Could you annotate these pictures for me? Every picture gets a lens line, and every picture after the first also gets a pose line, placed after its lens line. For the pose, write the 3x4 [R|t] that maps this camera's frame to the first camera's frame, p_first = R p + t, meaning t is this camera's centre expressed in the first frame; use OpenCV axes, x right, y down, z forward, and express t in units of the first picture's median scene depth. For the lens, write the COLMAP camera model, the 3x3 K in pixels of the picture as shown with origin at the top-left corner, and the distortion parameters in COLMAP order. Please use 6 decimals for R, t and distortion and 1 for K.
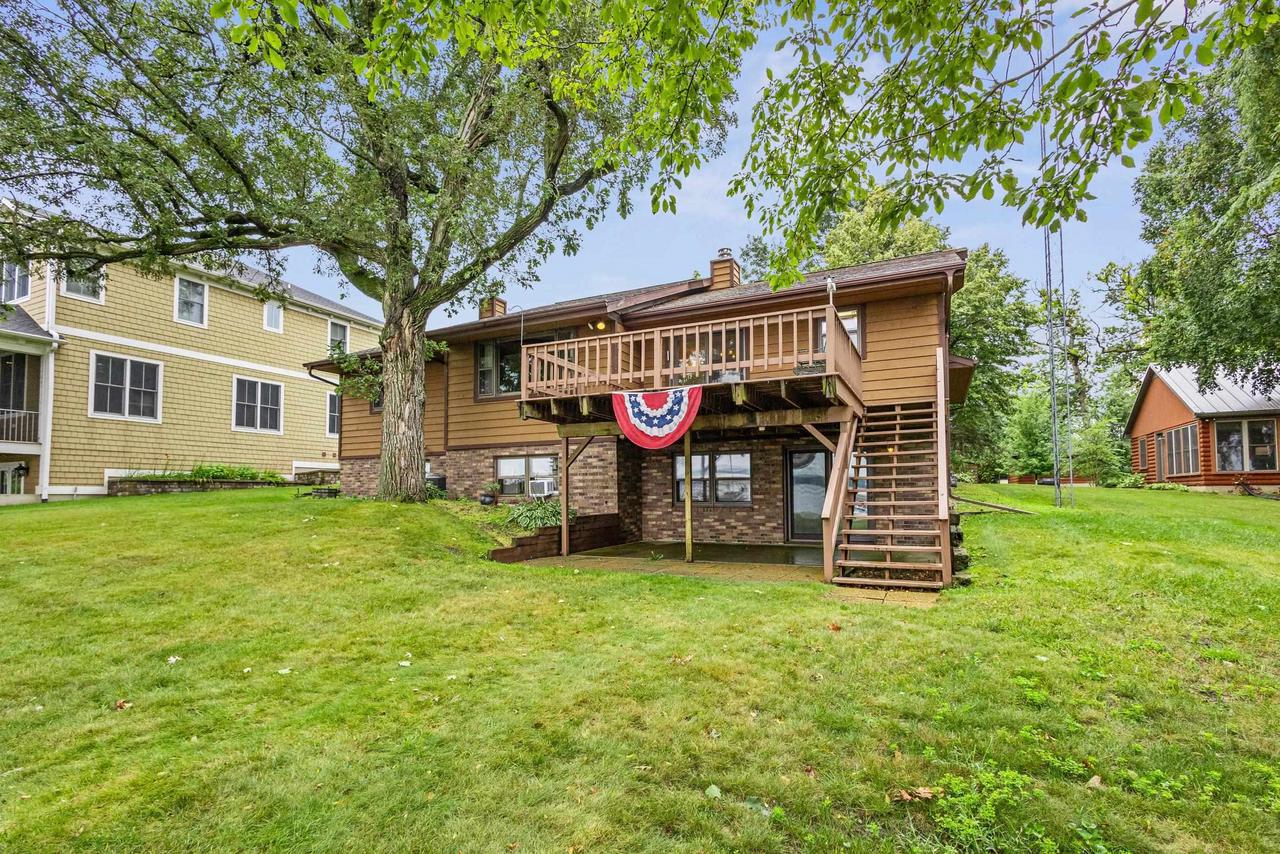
lens RADIAL K [[608.7, 0, 633.4], [0, 608.7, 470.9], [0, 0, 1]] dist [0.001271, -0.000100]
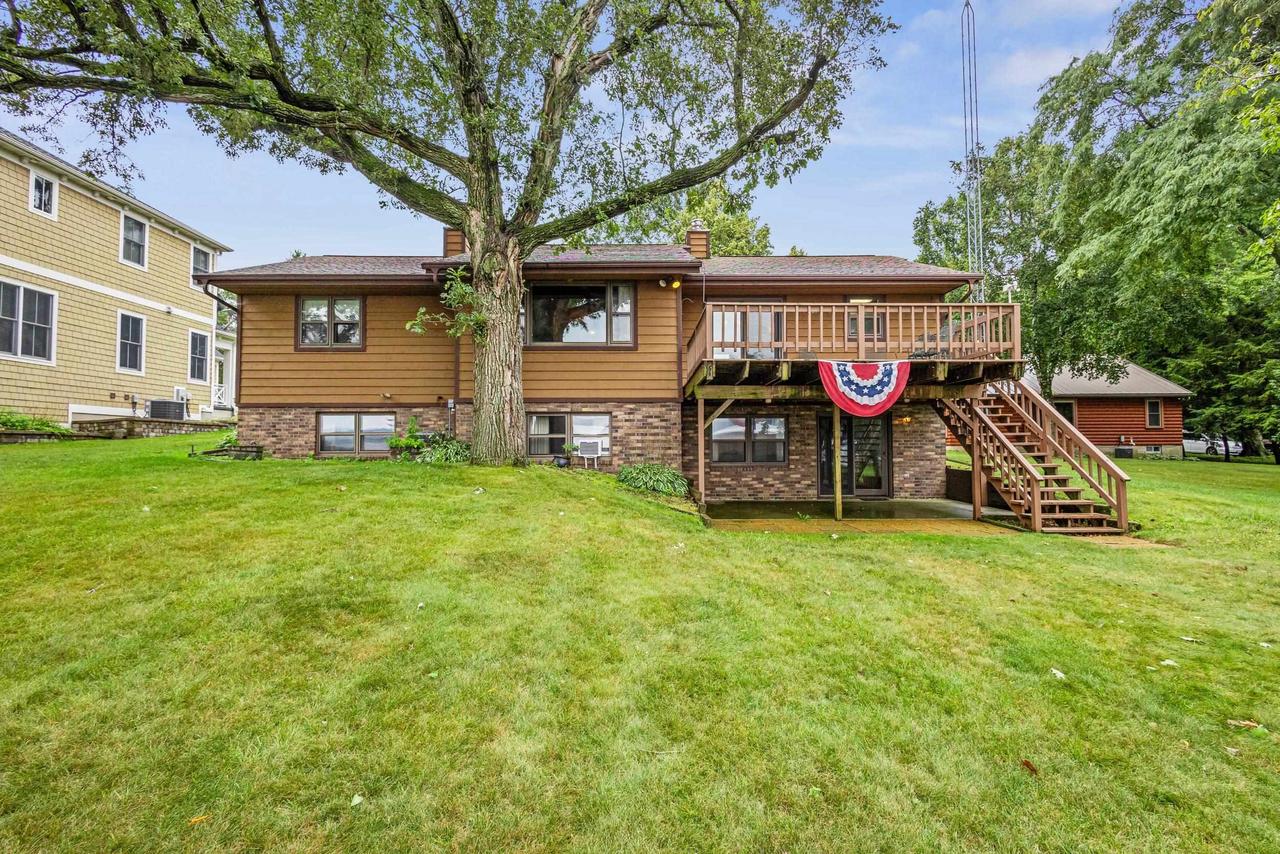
lens RADIAL K [[592.4, 0, 636.8], [0, 592.4, 426.5], [0, 0, 1]] dist [0.001990, 0.000569]
pose [[0.893258, 0.019427, 0.449124, -0.529421], [-0.021203, 0.999775, -0.001076, -0.006076], [-0.449043, -0.008562, 0.893469, 0.168665]]
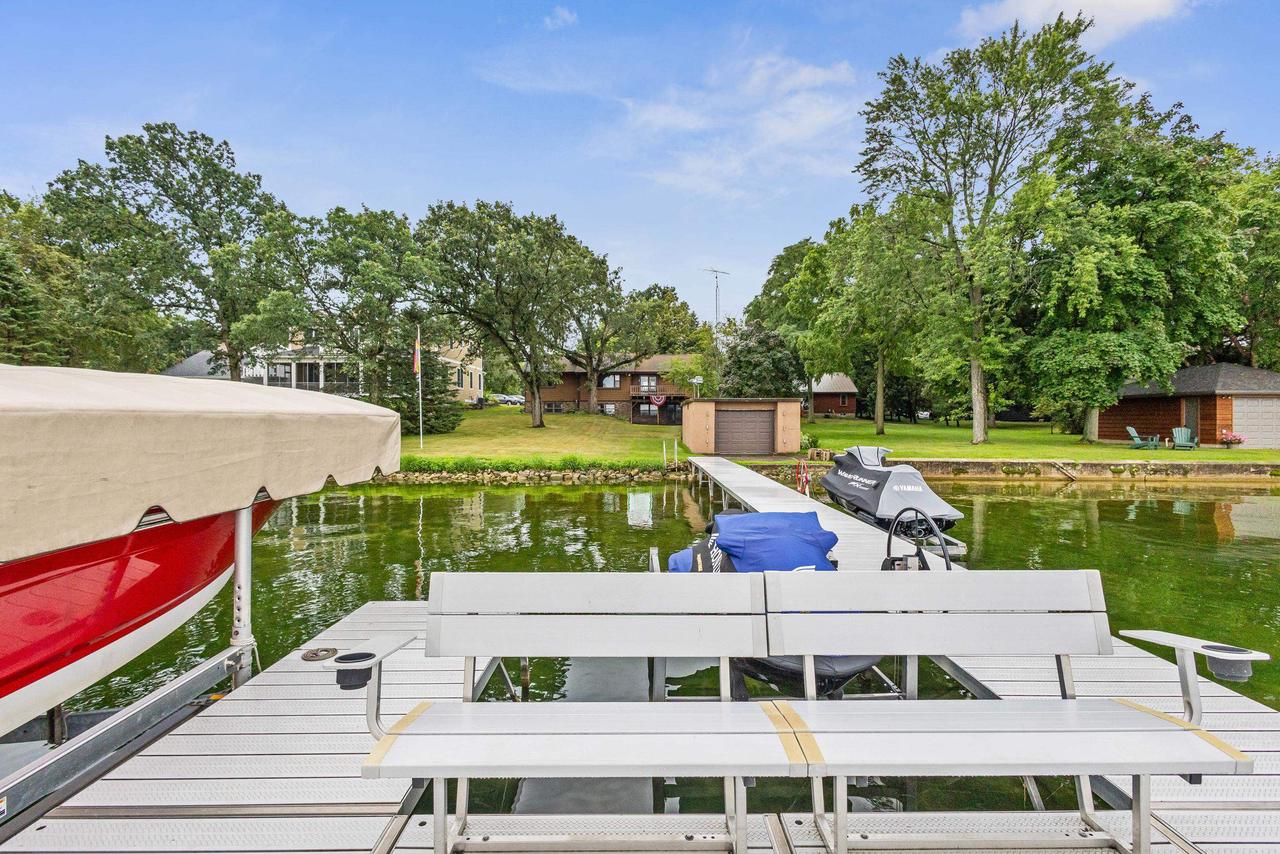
lens RADIAL K [[592.4, 0, 636.8], [0, 592.4, 426.5], [0, 0, 1]] dist [0.001990, 0.000569]
pose [[0.912470, 0.001562, 0.409140, -1.727377], [-0.023409, 0.998554, 0.048394, -0.075315], [-0.408472, -0.053735, 0.911188, -2.892703]]
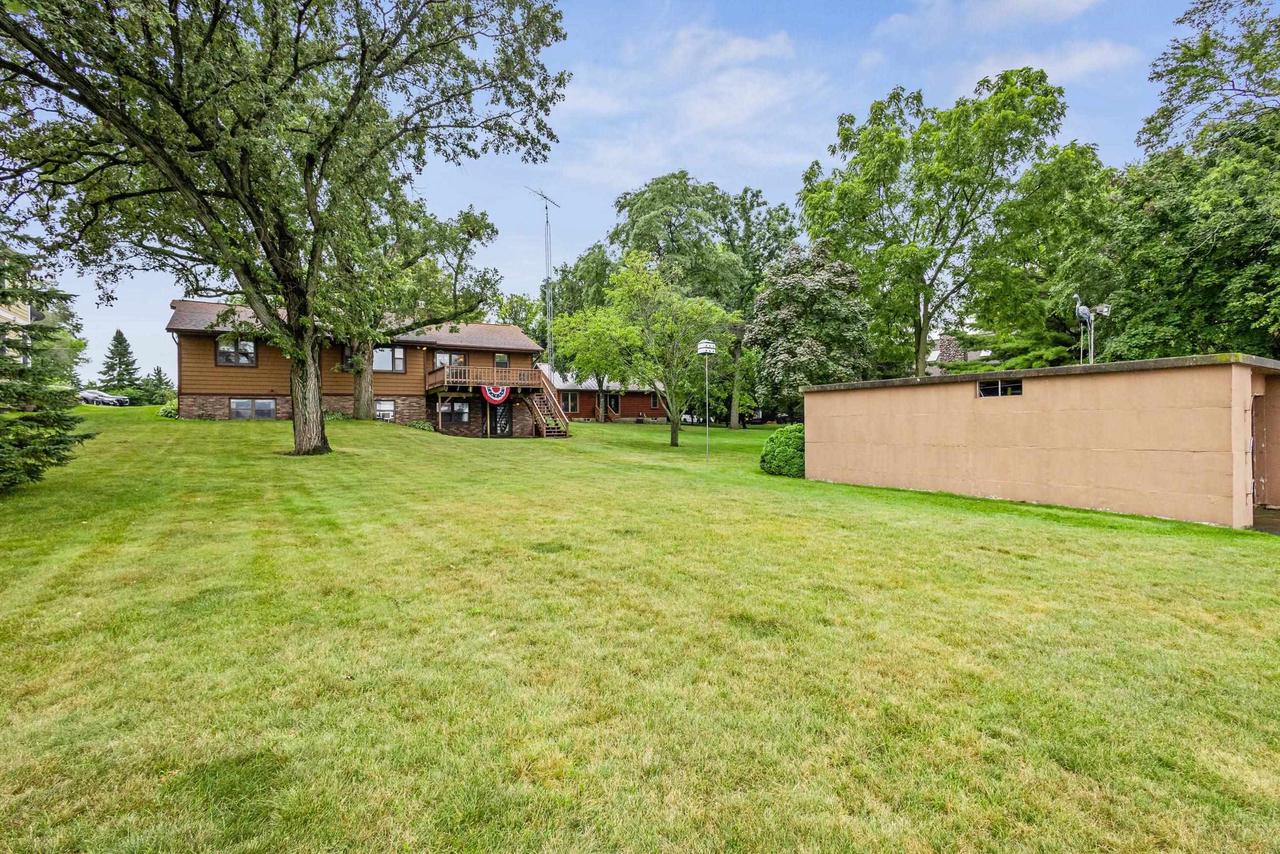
lens RADIAL K [[597.1, 0, 653.4], [0, 597.1, 426.2], [0, 0, 1]] dist [-0.000876, -0.000337]
pose [[0.514993, -0.004508, 0.857182, -1.602147], [-0.025398, 0.999467, 0.020515, -0.001941], [-0.856818, -0.032335, 0.514604, -0.999546]]
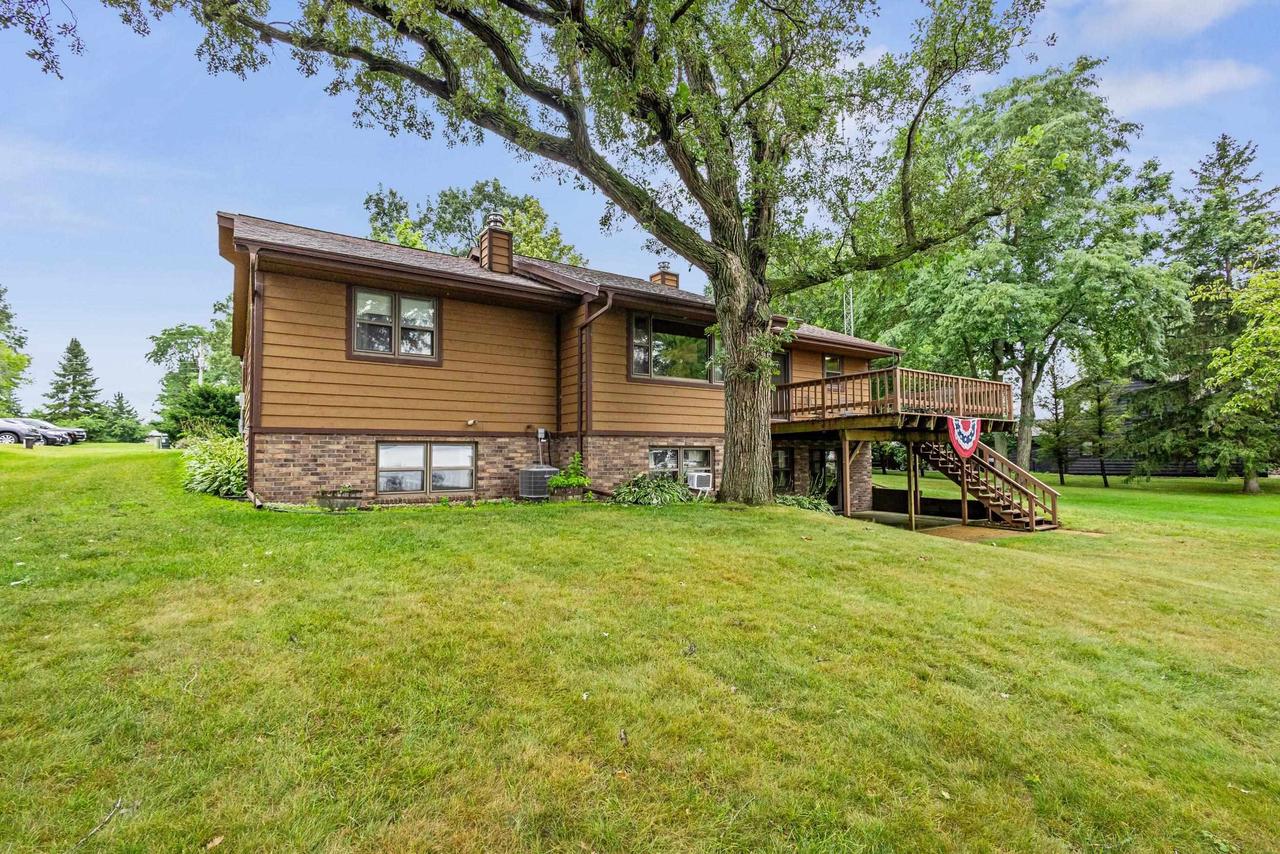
lens RADIAL K [[591.9, 0, 640.0], [0, 591.9, 427.0], [0, 0, 1]] dist [0.004210, -0.000824]
pose [[0.482670, 0.046651, 0.874559, -1.099958], [-0.031757, 0.998856, -0.035754, -0.022681], [-0.875226, -0.010516, 0.483600, 0.669654]]
